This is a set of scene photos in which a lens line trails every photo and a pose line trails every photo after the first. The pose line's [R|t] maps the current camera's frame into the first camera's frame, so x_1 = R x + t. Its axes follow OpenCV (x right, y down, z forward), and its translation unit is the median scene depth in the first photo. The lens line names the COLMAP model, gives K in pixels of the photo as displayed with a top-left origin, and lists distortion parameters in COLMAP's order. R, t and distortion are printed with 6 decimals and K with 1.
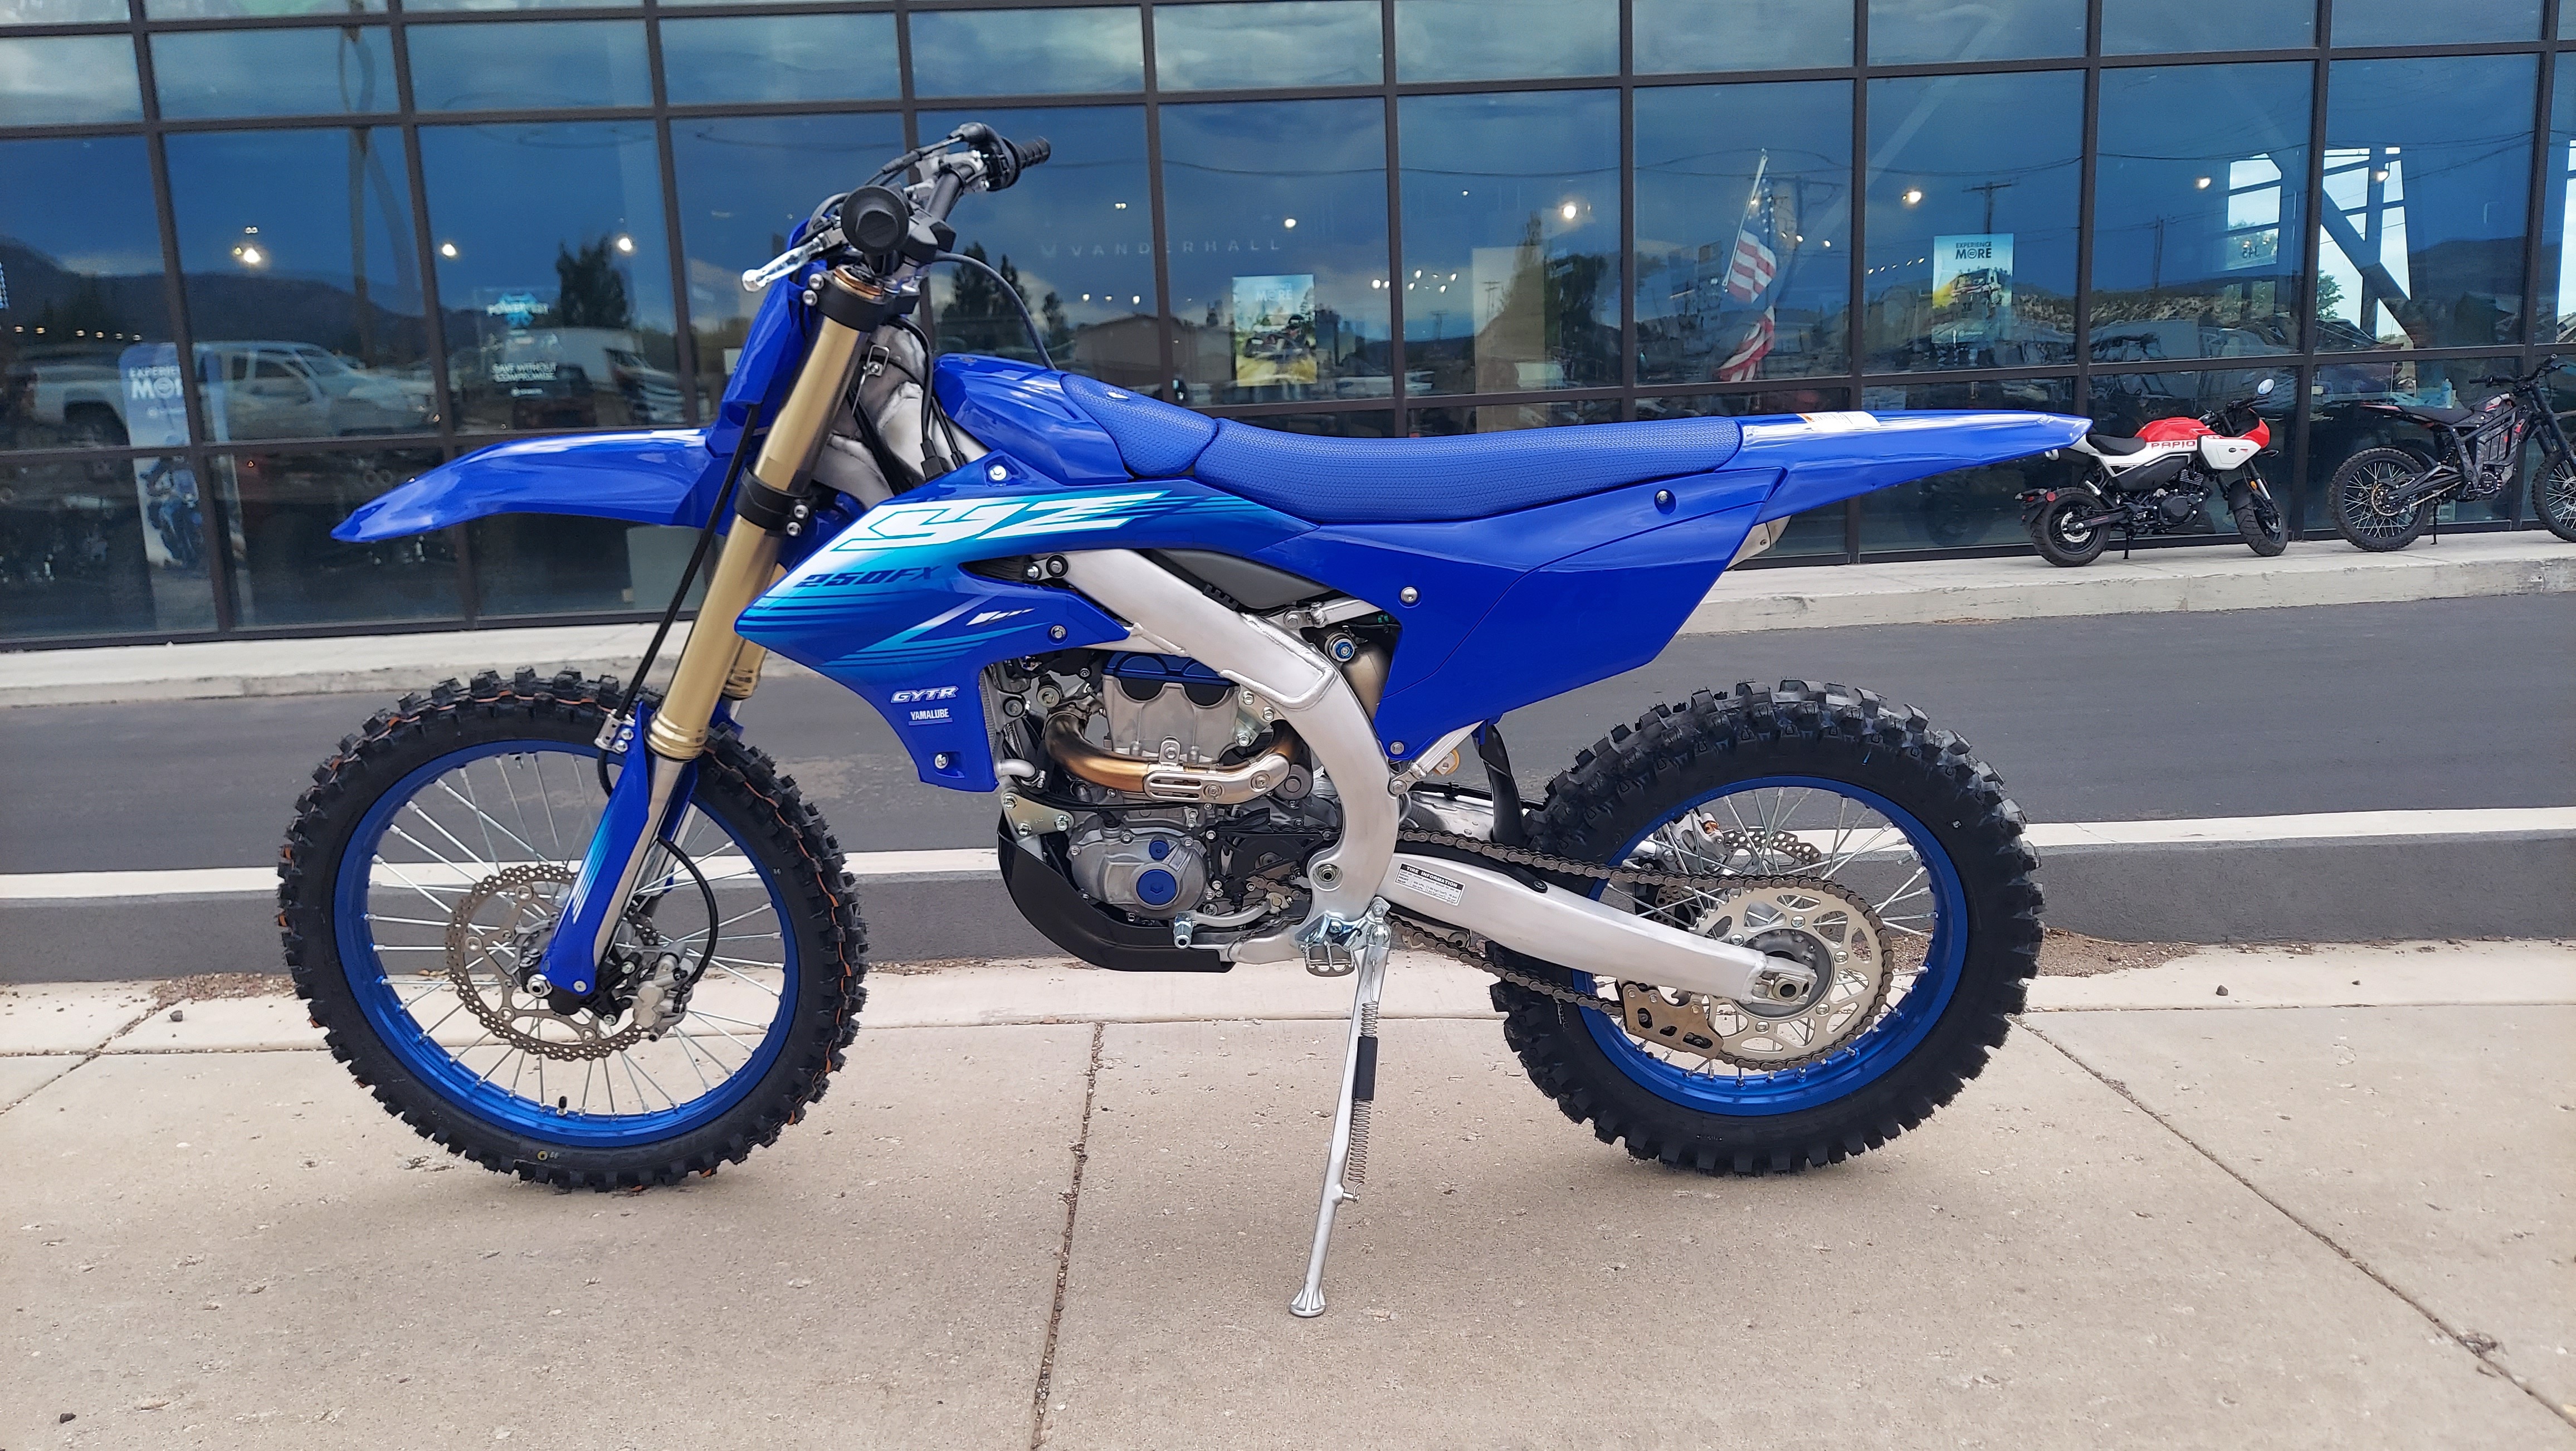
lens RADIAL K [[1838.8, 0, 1280.3], [0, 1838.8, 754.2], [0, 0, 1]] dist [0.052439, -0.060469]
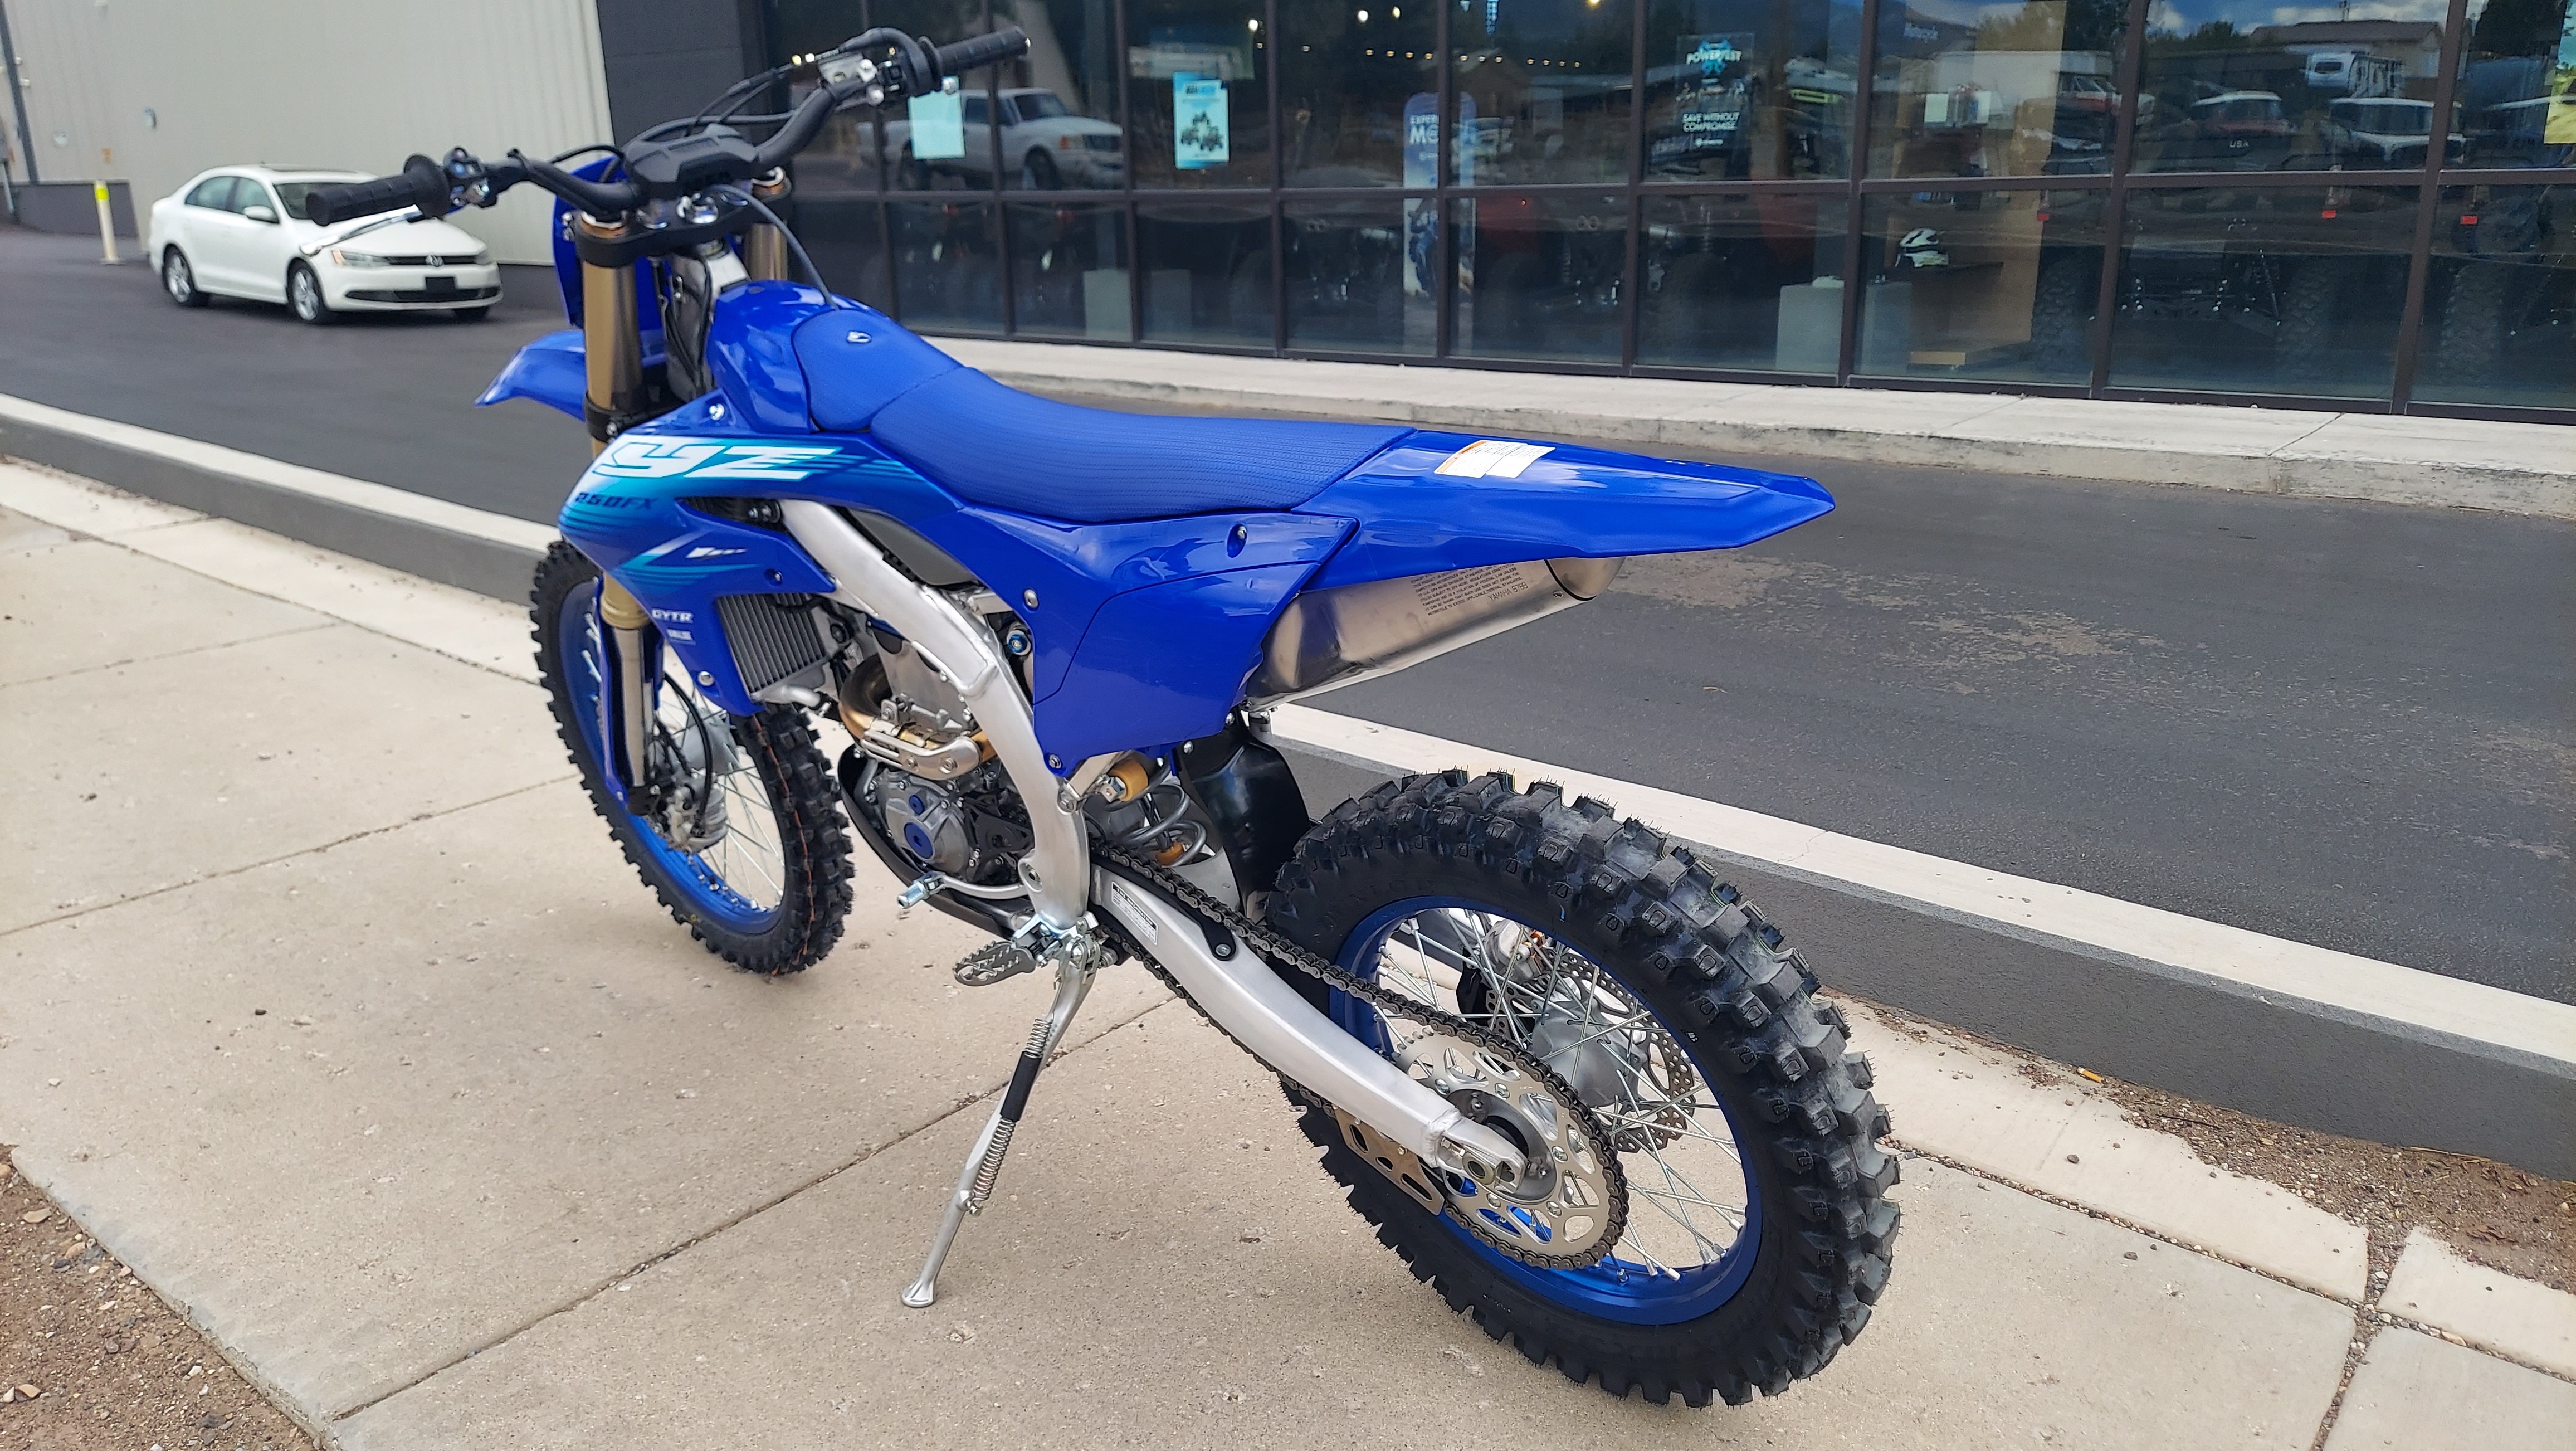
lens RADIAL K [[1838.8, 0, 1329.4], [0, 1838.8, 757.4], [0, 0, 1]] dist [0.052439, -0.060469]
pose [[0.749166, 0.227513, -0.622084, 0.722603], [-0.133658, 0.971766, 0.194439, -0.198042], [0.648758, -0.062521, 0.758422, 0.413493]]
